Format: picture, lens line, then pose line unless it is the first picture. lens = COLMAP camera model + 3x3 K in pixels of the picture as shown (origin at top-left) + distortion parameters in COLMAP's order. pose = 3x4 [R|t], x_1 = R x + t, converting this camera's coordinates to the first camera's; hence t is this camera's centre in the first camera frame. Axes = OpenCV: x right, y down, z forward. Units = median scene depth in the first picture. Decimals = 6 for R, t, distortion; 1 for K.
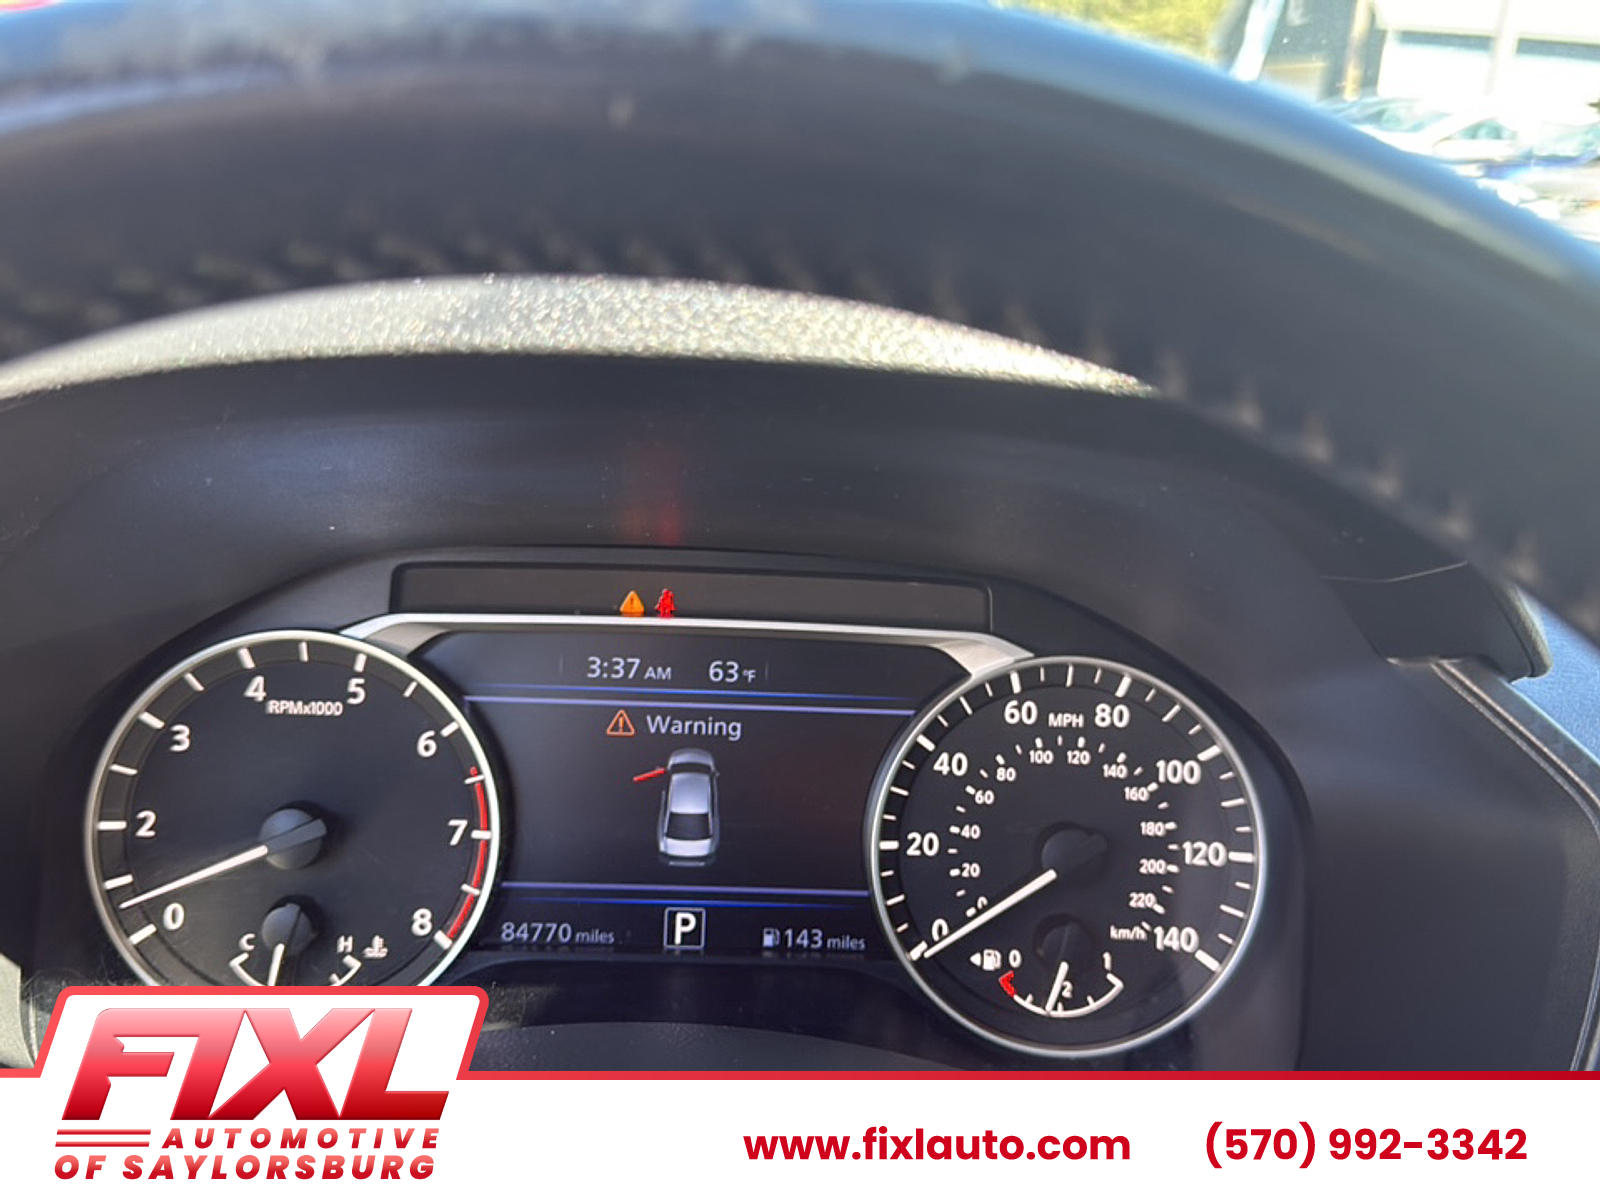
lens RADIAL K [[1442.5, 0, 800.0], [0, 1442.5, 600.0], [0, 0, 1]] dist [0.163450, -0.376033]
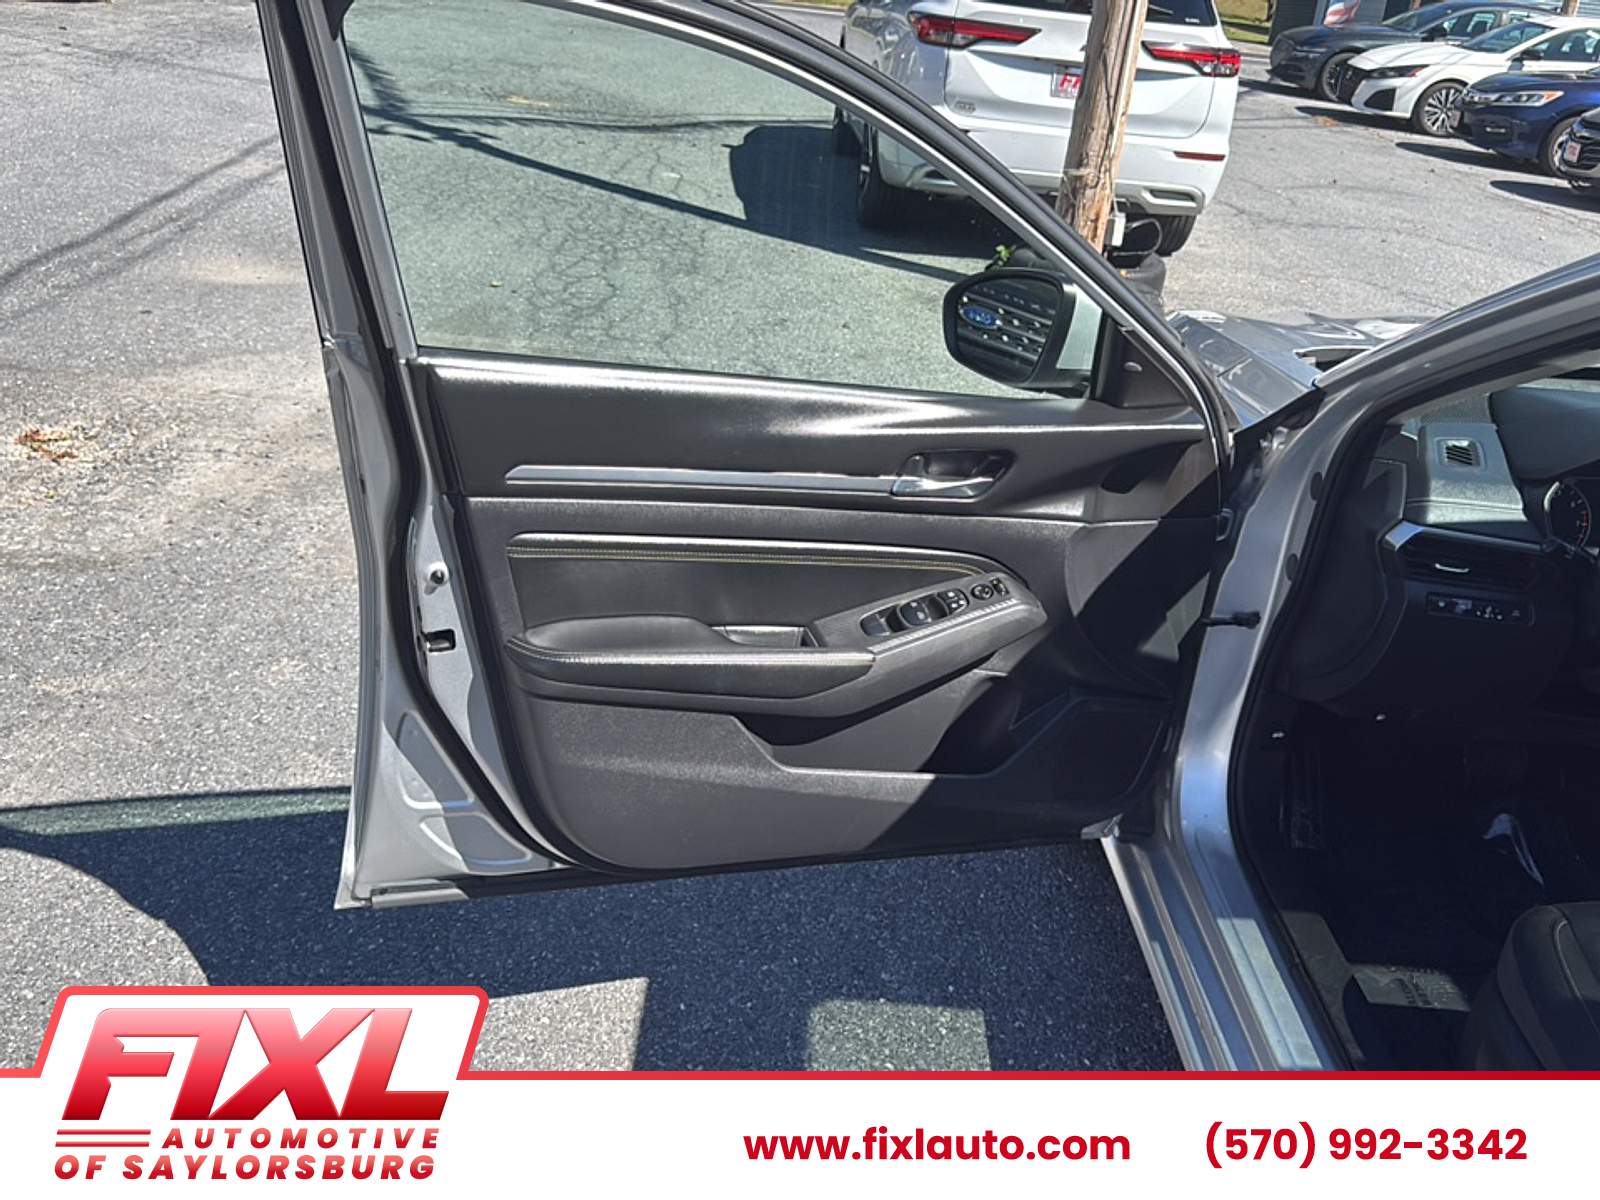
lens RADIAL K [[1442.5, 0, 800.0], [0, 1442.5, 600.0], [0, 0, 1]] dist [0.163450, -0.376033]
pose [[0.998932, 0.045213, -0.009472, -2.630040], [-0.044168, 0.994885, 0.090842, 0.086090], [0.013531, -0.090326, 0.995820, -3.677818]]
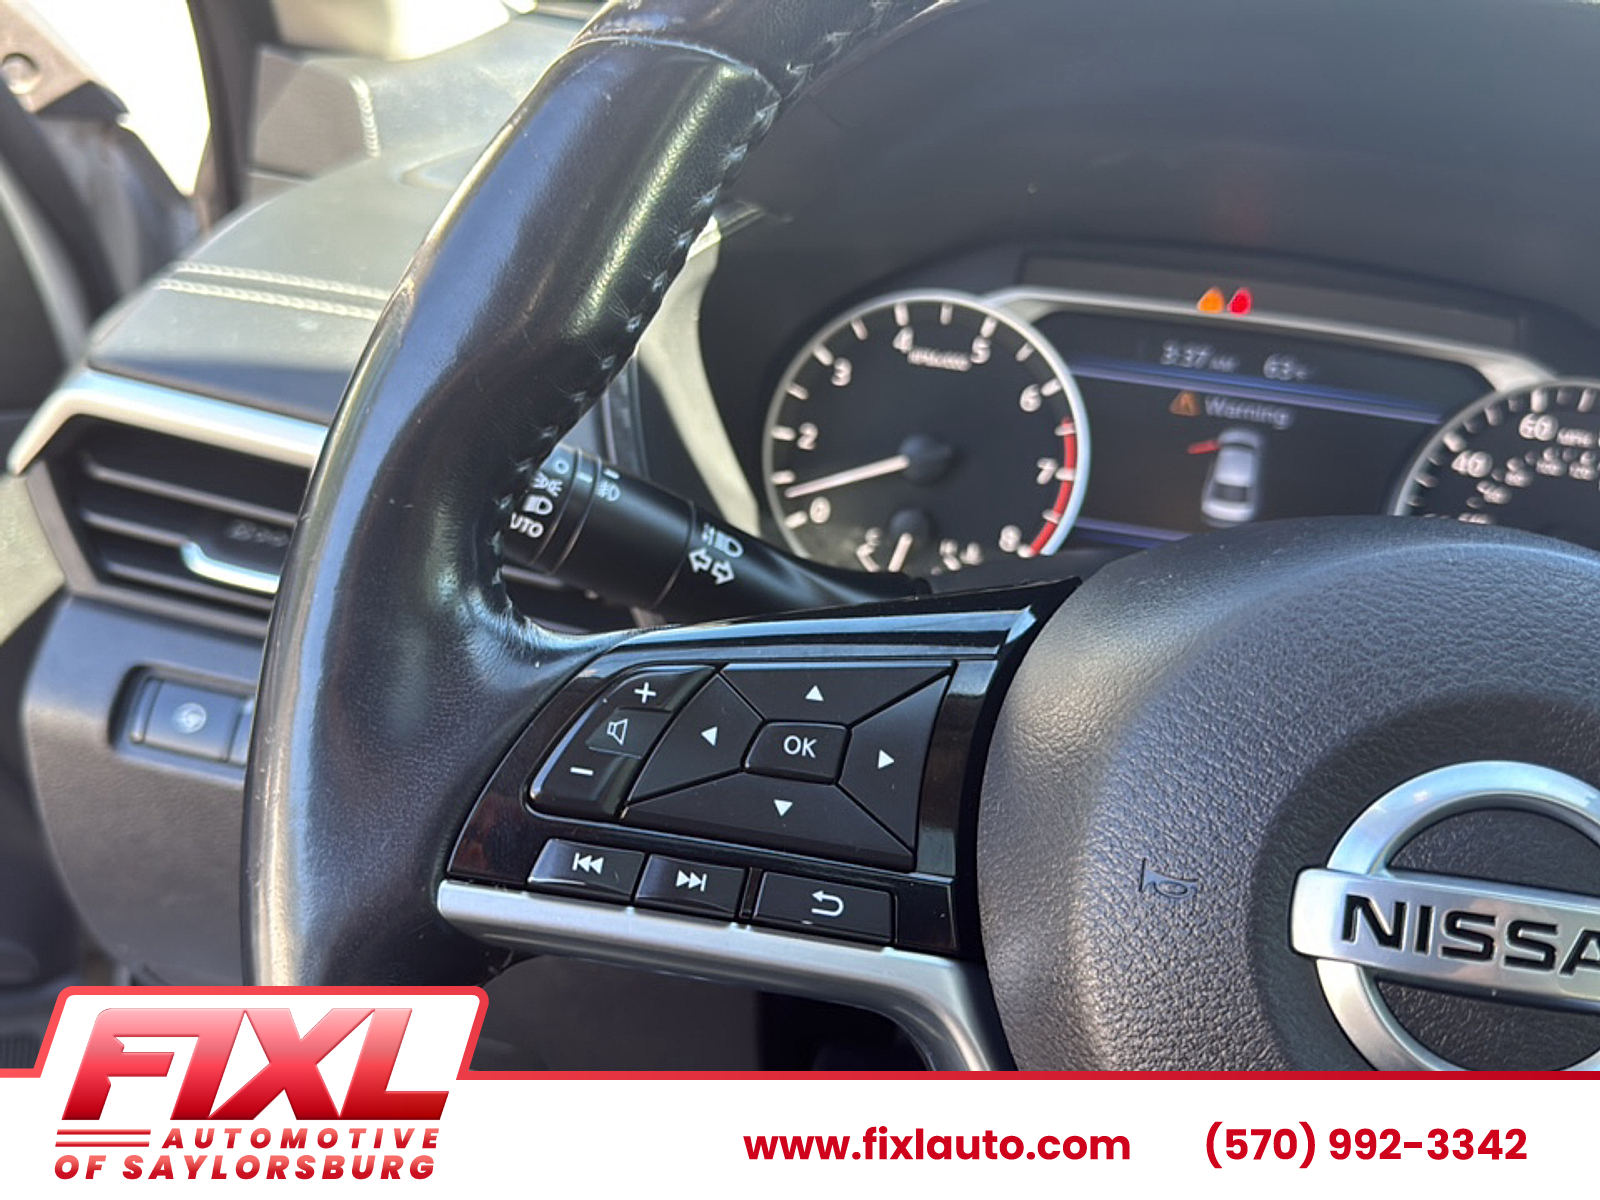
lens RADIAL K [[1478.6, 0, 806.9], [0, 1478.6, 605.4], [0, 0, 1]] dist [0.112741, -0.305869]
pose [[0.981005, 0.123599, -0.149507, -0.228098], [-0.116945, 0.991747, 0.052547, 0.226548], [0.154768, -0.034065, 0.987363, -0.285990]]
